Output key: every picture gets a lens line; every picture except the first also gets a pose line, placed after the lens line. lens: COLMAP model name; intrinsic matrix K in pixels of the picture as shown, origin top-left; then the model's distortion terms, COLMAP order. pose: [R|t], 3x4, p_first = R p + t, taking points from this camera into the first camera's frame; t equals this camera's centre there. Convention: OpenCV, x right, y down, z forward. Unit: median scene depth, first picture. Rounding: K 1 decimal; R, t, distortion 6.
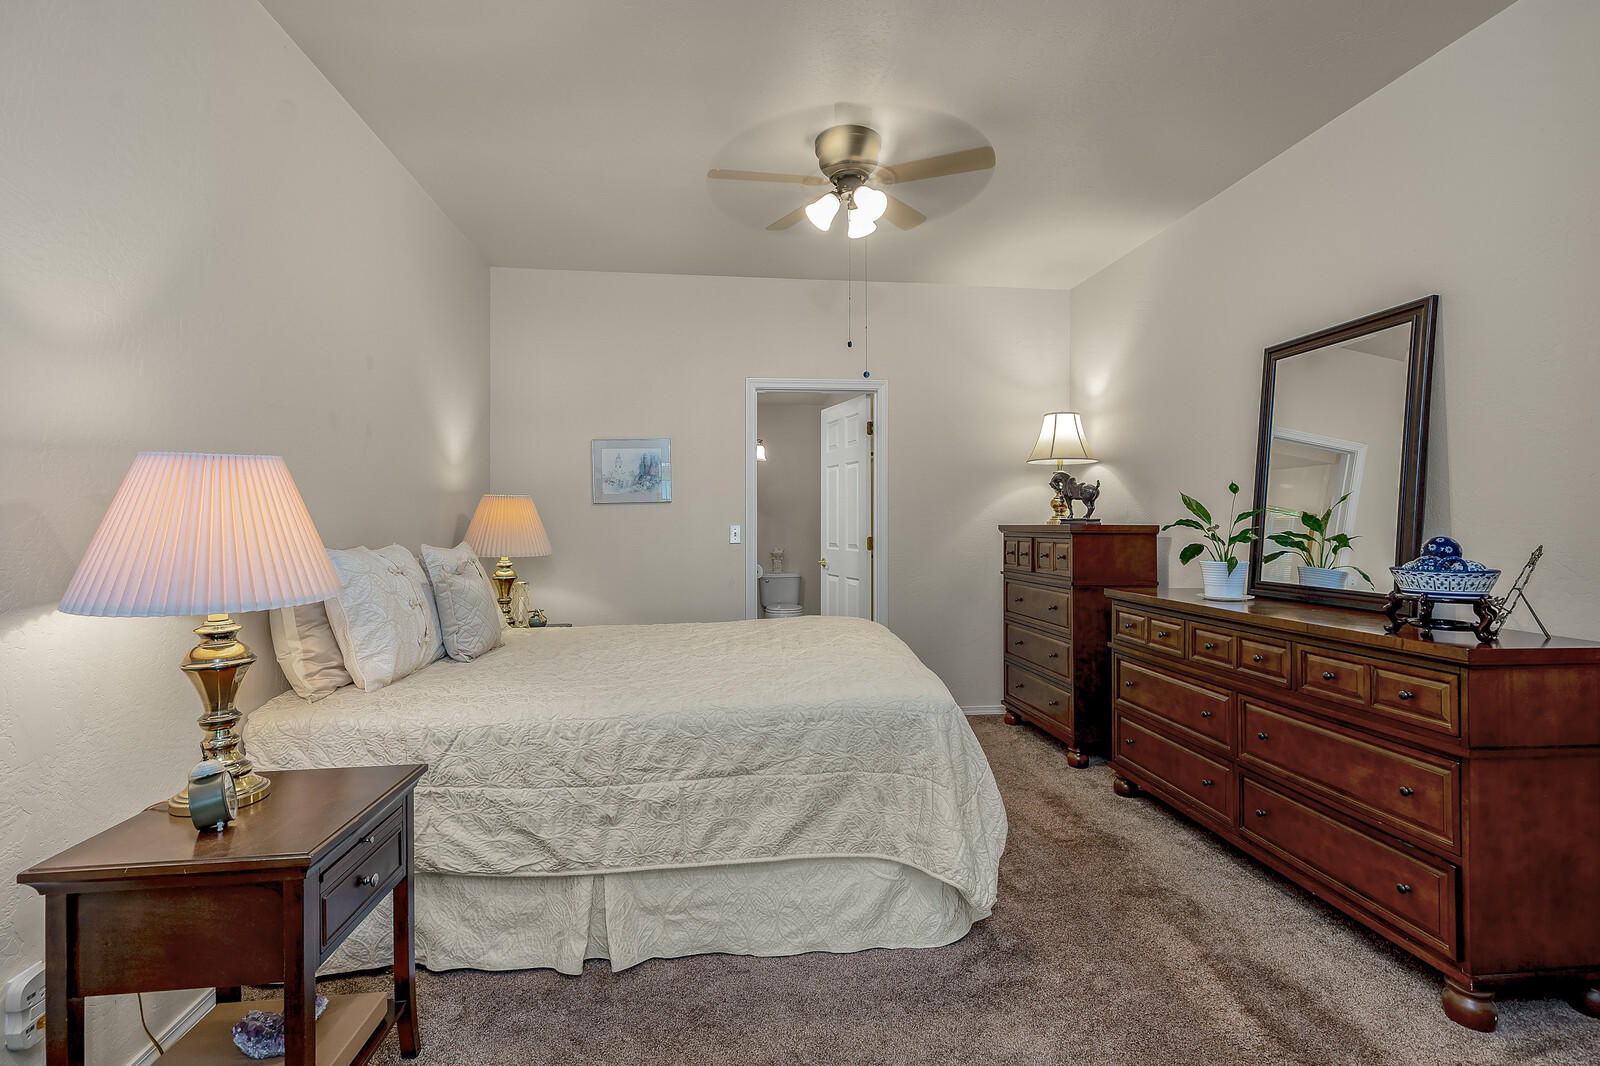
lens RADIAL K [[739.7, 0, 800.4], [0, 739.7, 519.6], [0, 0, 1]] dist [0.009966, -0.001856]
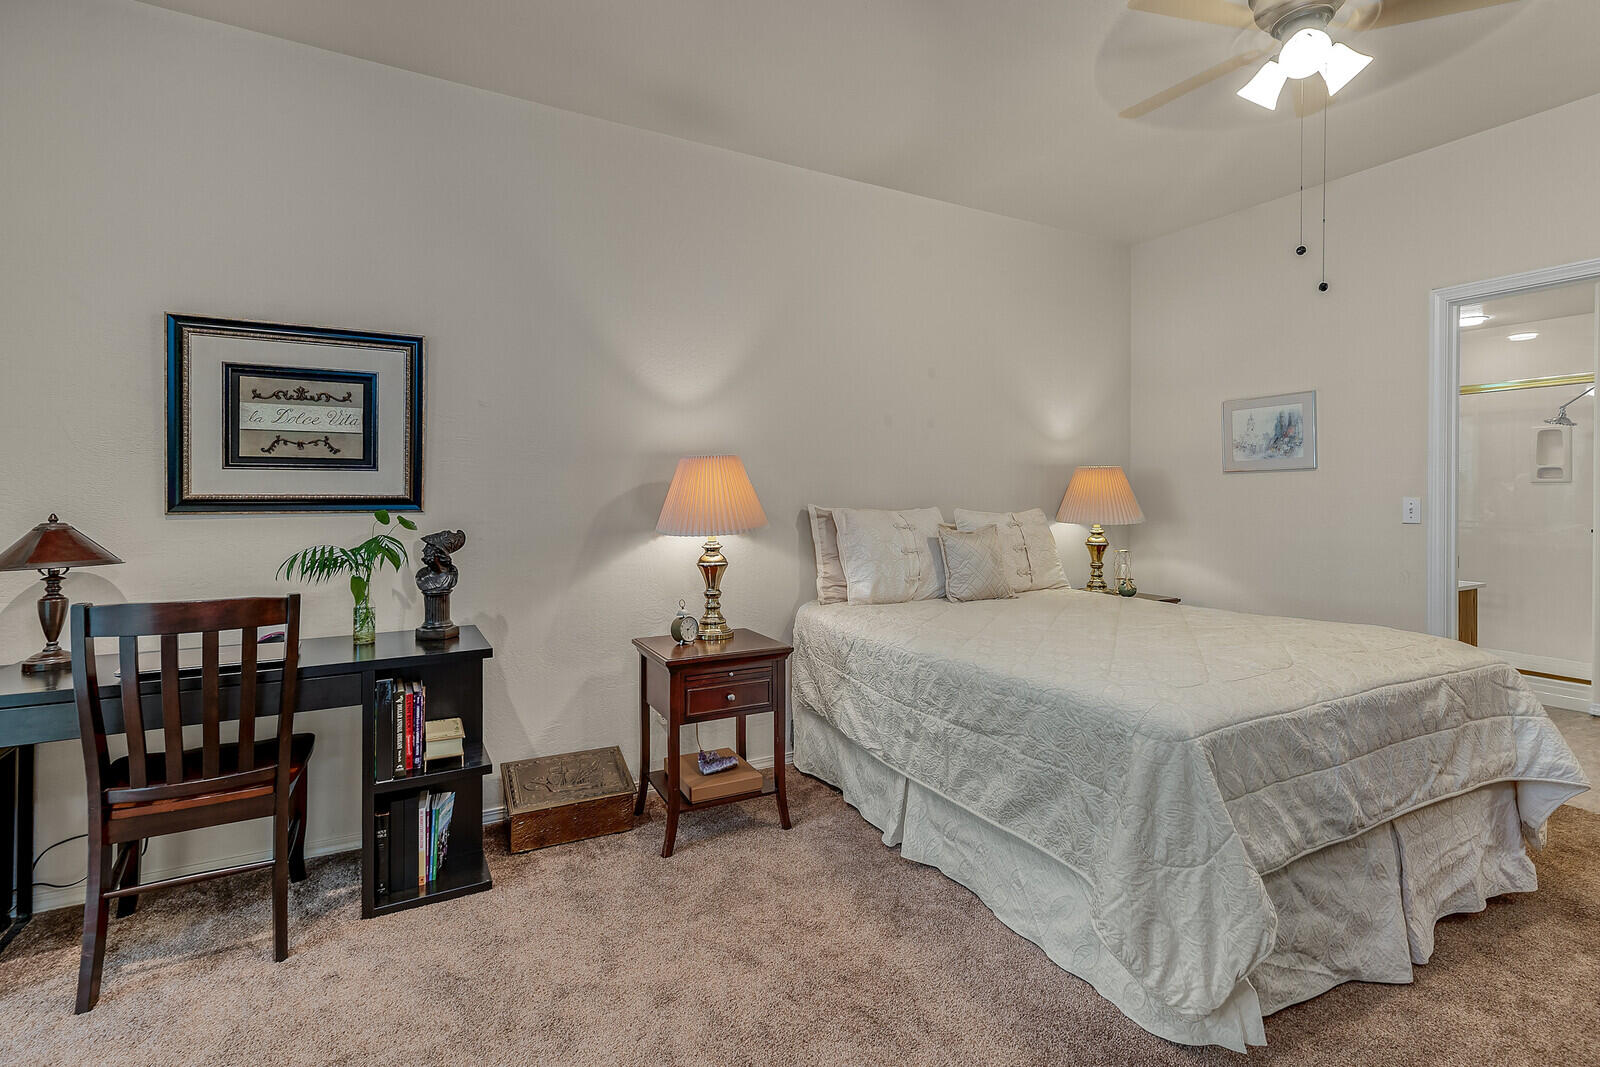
lens RADIAL K [[739.7, 0, 792.5], [0, 739.7, 494.5], [0, 0, 1]] dist [0.009966, -0.001856]
pose [[0.374787, 0.009899, -0.927058, 0.788640], [-0.002343, 0.999950, 0.009730, -0.003492], [0.927108, -0.001474, 0.374791, 0.359214]]
